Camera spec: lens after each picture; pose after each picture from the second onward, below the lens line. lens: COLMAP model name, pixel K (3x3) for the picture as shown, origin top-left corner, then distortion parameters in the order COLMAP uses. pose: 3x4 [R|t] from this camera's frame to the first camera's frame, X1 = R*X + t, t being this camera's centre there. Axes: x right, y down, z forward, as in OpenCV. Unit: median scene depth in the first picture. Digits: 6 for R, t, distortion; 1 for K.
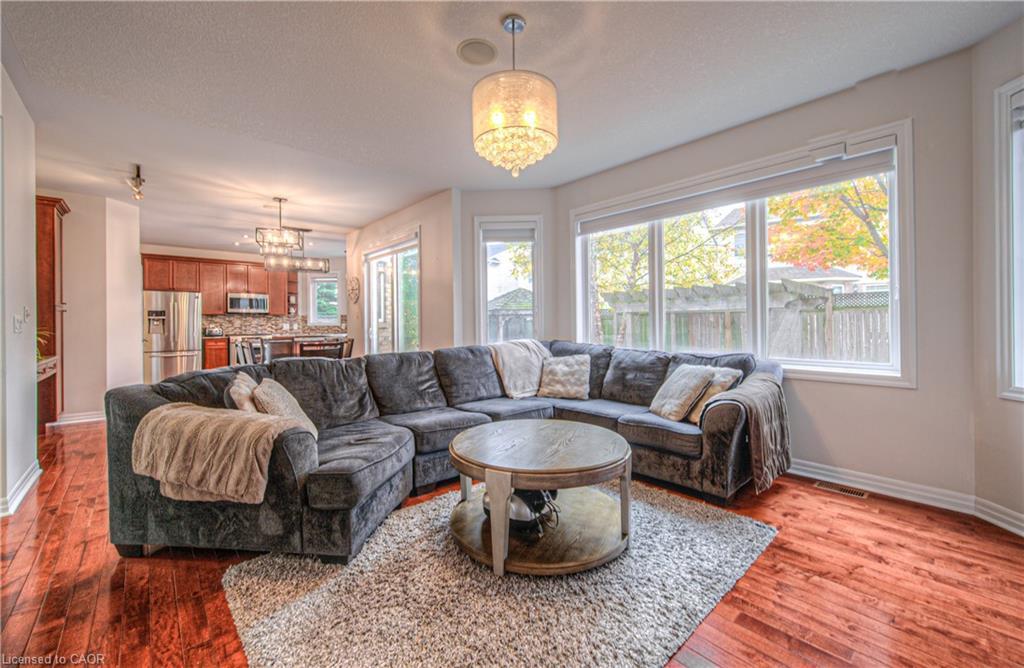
lens RADIAL K [[393.5, 0, 510.9], [0, 393.5, 325.7], [0, 0, 1]] dist [-0.018286, -0.000185]
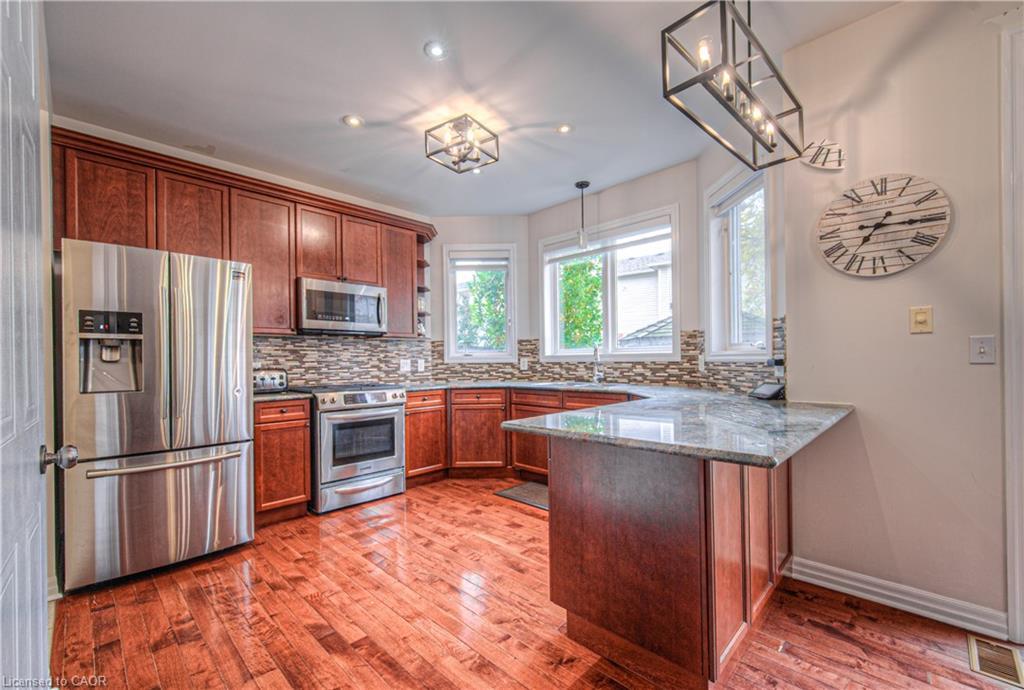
lens RADIAL K [[427.3, 0, 494.5], [0, 427.3, 359.8], [0, 0, 1]] dist [0.005780, -0.000431]
pose [[0.999724, -0.006007, 0.022713, -0.568575], [0.006185, 0.999951, -0.007736, 0.000478], [-0.022665, 0.007875, 0.999712, 0.602654]]
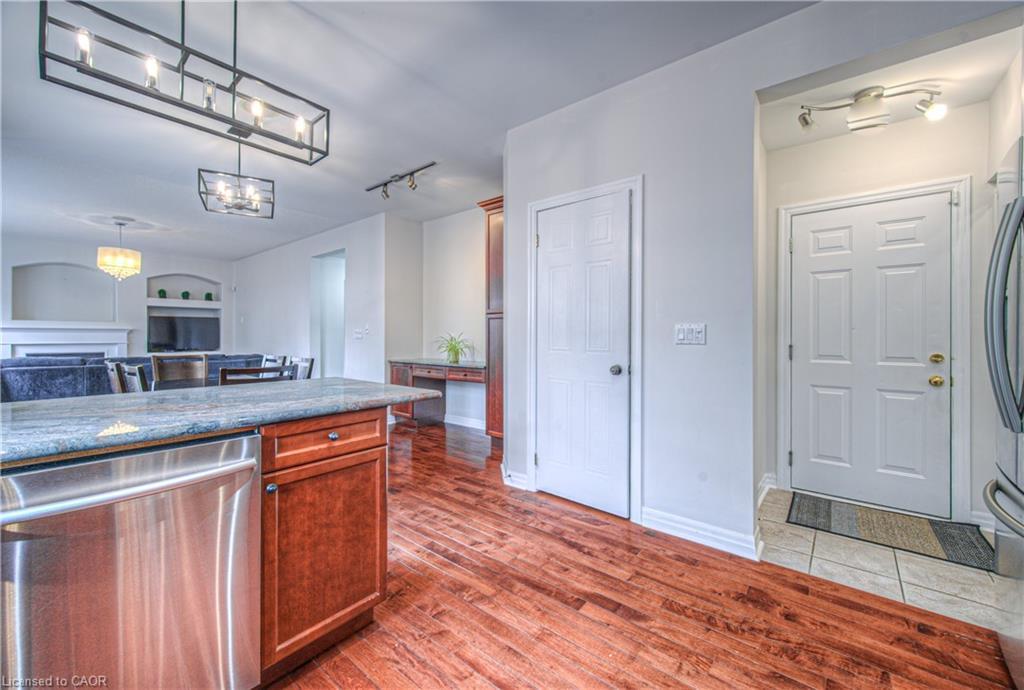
lens RADIAL K [[413.8, 0, 510.0], [0, 413.8, 336.5], [0, 0, 1]] dist [0.003430, 0.000225]
pose [[-0.991698, 0.008012, -0.128340, -0.569223], [0.006582, 0.999911, 0.011564, -0.002990], [0.128422, 0.010624, -0.991663, 1.052560]]
